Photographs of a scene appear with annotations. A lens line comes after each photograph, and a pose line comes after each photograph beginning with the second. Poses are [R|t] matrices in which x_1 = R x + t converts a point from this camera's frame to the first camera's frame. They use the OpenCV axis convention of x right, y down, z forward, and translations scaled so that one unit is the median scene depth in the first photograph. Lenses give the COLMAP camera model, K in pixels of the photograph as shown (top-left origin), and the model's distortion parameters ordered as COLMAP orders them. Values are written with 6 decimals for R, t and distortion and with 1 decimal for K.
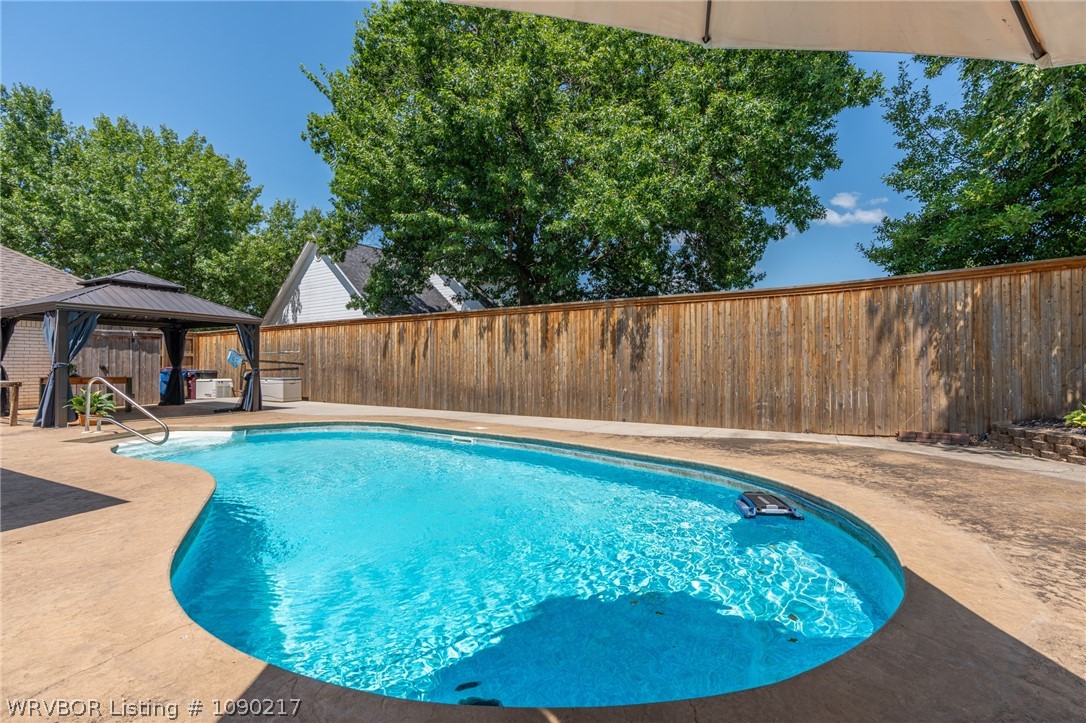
lens RADIAL K [[489.8, 0, 539.0], [0, 489.8, 366.2], [0, 0, 1]] dist [-0.011865, 0.004565]
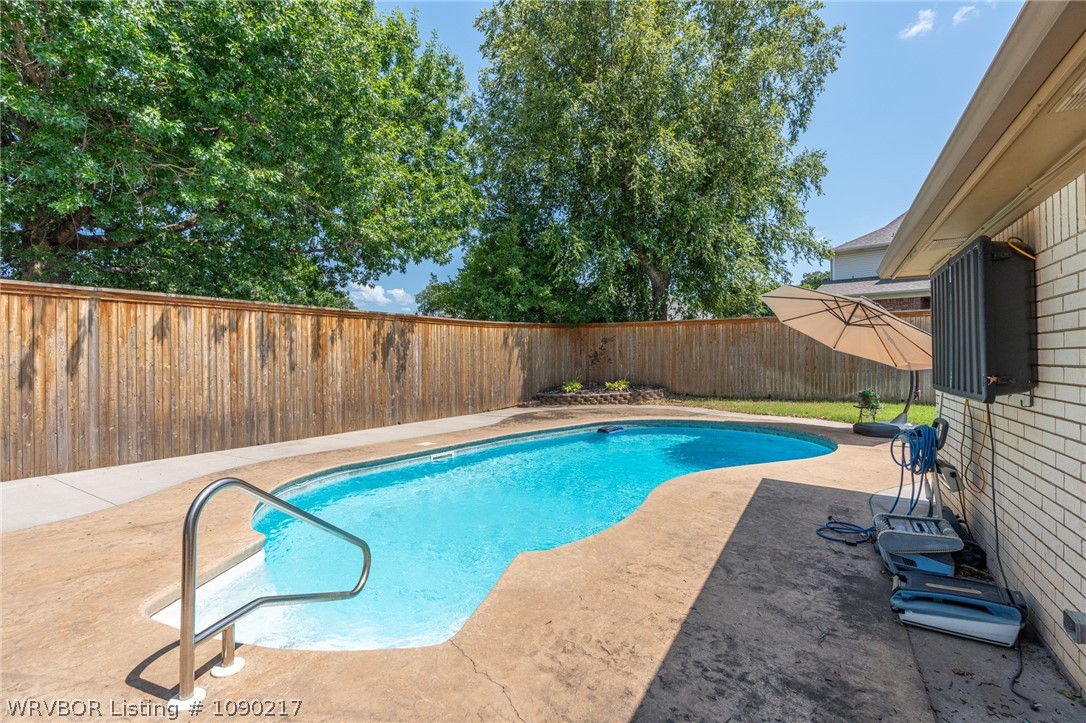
lens RADIAL K [[489.8, 0, 544.5], [0, 489.8, 358.7], [0, 0, 1]] dist [-0.011865, 0.004565]
pose [[0.058346, -0.002265, 0.998294, -0.836001], [0.008016, 0.999966, 0.001801, -0.032663], [-0.998264, 0.007898, 0.058362, 0.554610]]
